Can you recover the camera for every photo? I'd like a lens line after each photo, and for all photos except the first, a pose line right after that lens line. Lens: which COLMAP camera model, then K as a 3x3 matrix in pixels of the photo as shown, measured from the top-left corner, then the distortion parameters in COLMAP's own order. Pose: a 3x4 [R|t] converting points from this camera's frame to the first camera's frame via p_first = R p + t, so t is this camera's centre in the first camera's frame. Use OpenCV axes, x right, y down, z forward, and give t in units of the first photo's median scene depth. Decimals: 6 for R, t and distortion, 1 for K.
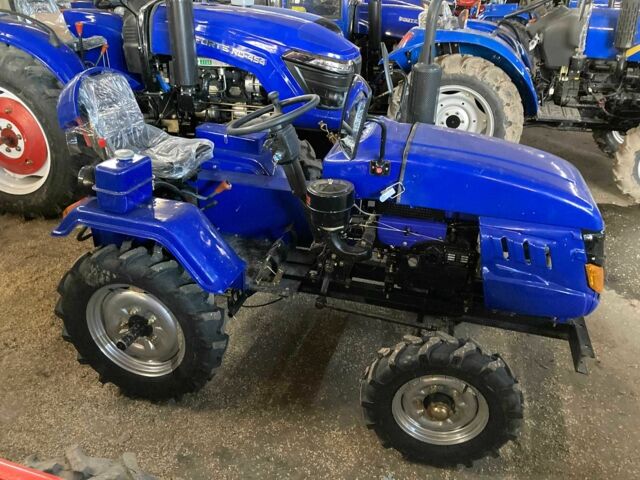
lens RADIAL K [[534.0, 0, 321.0], [0, 534.0, 240.7], [0, 0, 1]] dist [0.009194, 0.007264]
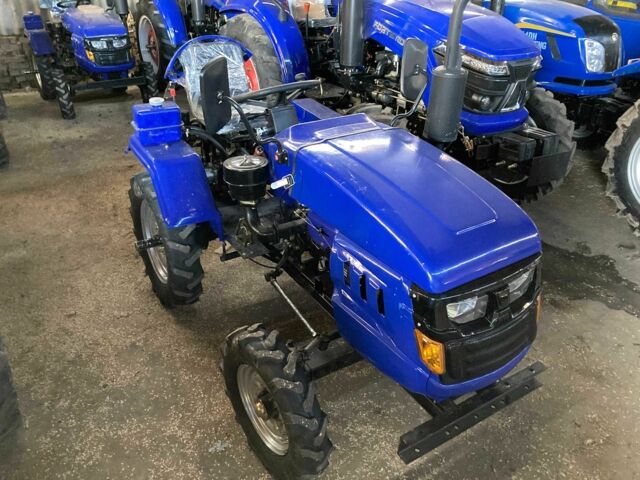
lens RADIAL K [[534.0, 0, 321.0], [0, 534.0, 239.1], [0, 0, 1]] dist [0.009194, 0.007264]
pose [[0.736594, 0.321335, -0.595125, 0.657127], [-0.313567, 0.941894, 0.120465, -0.107280], [0.599254, 0.097877, 0.794553, 0.211704]]
